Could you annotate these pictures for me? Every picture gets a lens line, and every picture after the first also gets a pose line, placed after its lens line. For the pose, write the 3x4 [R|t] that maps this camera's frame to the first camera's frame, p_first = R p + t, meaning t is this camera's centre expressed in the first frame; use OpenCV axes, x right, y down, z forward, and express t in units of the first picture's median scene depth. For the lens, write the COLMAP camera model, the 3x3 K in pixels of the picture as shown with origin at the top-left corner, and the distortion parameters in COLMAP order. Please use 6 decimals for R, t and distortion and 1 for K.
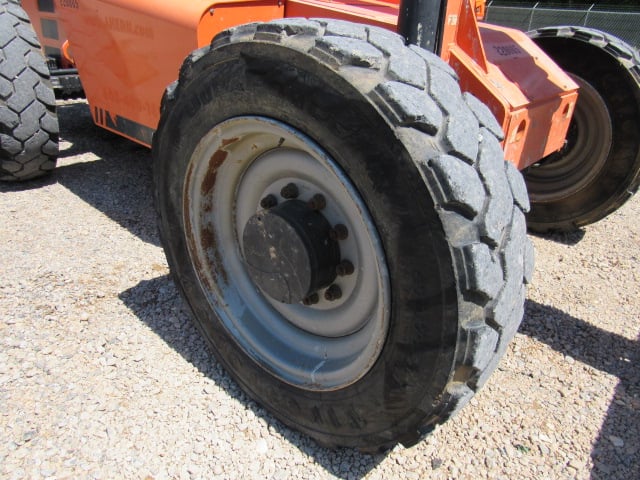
lens RADIAL K [[457.7, 0, 320.0], [0, 457.7, 240.0], [0, 0, 1]] dist [-0.023017, 0.003684]
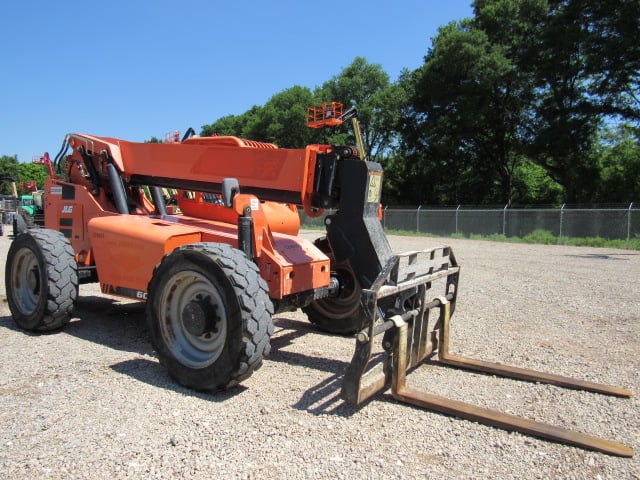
lens RADIAL K [[457.1, 0, 323.0], [0, 457.1, 240.9], [0, 0, 1]] dist [-0.020144, 0.001818]
pose [[0.988716, -0.050893, 0.140893, 0.331401], [0.102834, 0.914495, -0.391311, 0.808277], [-0.108931, 0.401384, 0.909409, -1.917113]]
